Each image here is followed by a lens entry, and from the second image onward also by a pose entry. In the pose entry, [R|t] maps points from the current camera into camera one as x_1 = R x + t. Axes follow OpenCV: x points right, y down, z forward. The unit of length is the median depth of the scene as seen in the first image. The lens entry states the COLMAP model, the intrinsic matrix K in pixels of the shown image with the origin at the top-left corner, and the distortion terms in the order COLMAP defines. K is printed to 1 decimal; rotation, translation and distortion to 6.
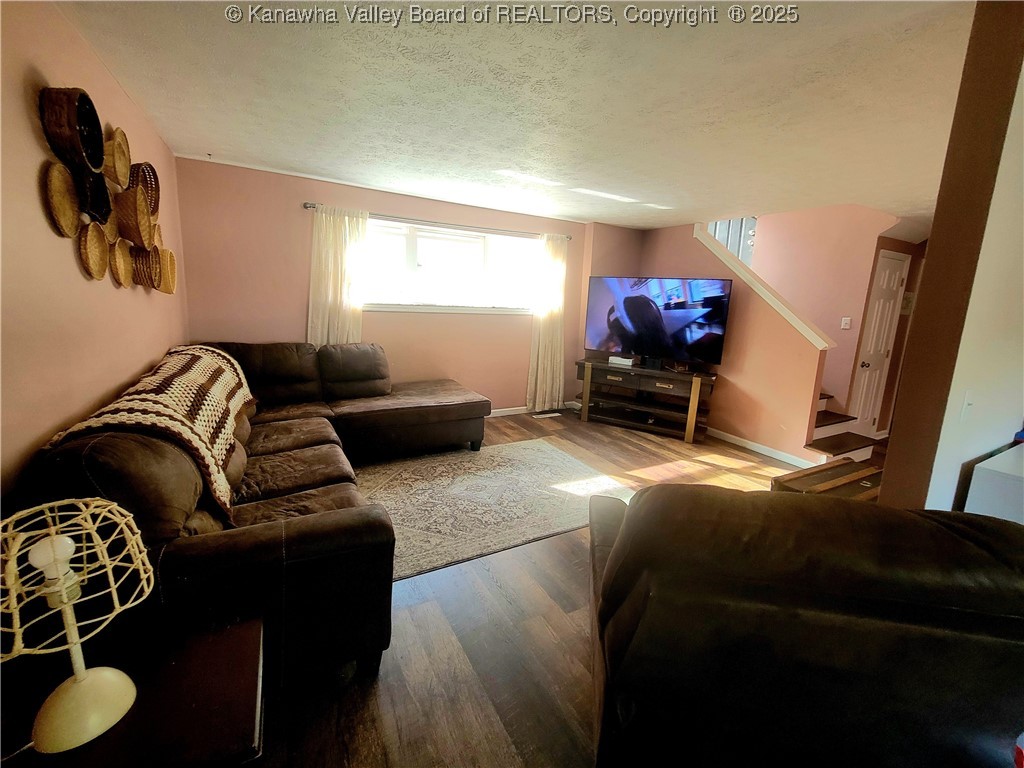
lens RADIAL K [[418.5, 0, 511.0], [0, 418.5, 380.3], [0, 0, 1]] dist [0.000505, -0.000543]
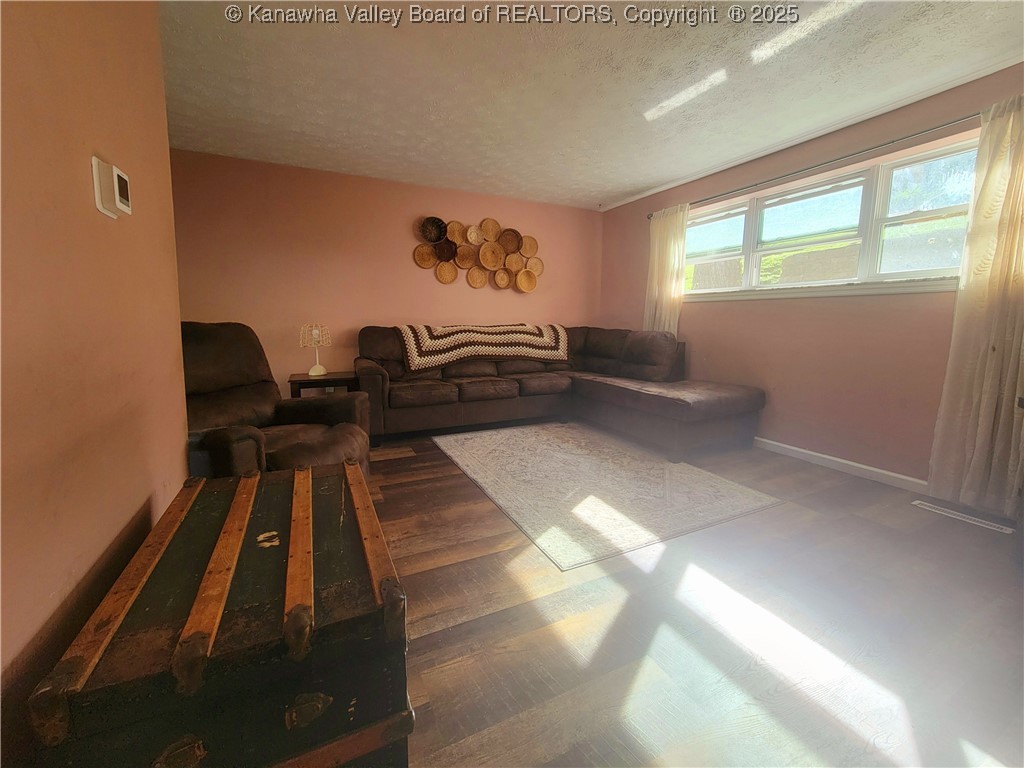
lens RADIAL K [[418.5, 0, 511.5], [0, 418.5, 380.1], [0, 0, 1]] dist [0.000505, -0.000543]
pose [[-0.061658, 0.100518, -0.993023, 0.800246], [-0.201894, 0.973093, 0.111037, -0.012385], [0.977465, 0.207331, -0.039705, 0.778778]]
